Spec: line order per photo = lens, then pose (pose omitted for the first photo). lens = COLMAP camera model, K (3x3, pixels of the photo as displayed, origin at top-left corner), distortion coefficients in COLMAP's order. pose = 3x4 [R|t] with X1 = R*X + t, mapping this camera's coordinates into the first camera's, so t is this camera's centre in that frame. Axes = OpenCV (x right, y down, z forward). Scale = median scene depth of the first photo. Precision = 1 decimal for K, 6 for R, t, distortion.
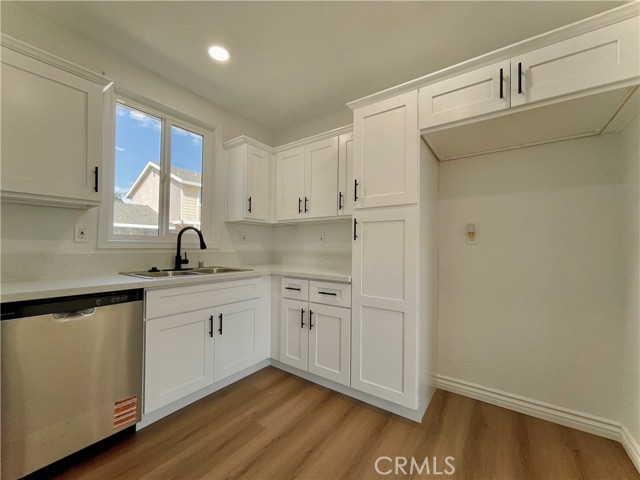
lens RADIAL K [[260.4, 0, 316.6], [0, 260.4, 242.5], [0, 0, 1]] dist [0.001788, 0.000165]
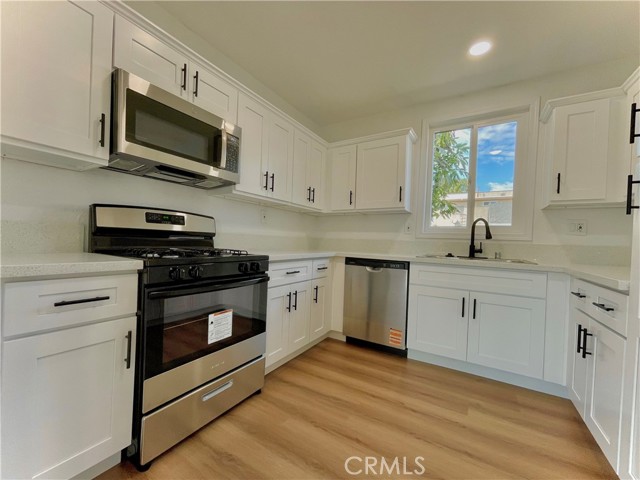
lens RADIAL K [[260.4, 0, 316.6], [0, 260.4, 242.5], [0, 0, 1]] dist [0.001788, 0.000165]
pose [[0.069076, 0.000970, -0.997611, 0.614816], [-0.019377, 0.999812, -0.000369, 0.059689], [0.997423, 0.019356, 0.069081, 0.292107]]
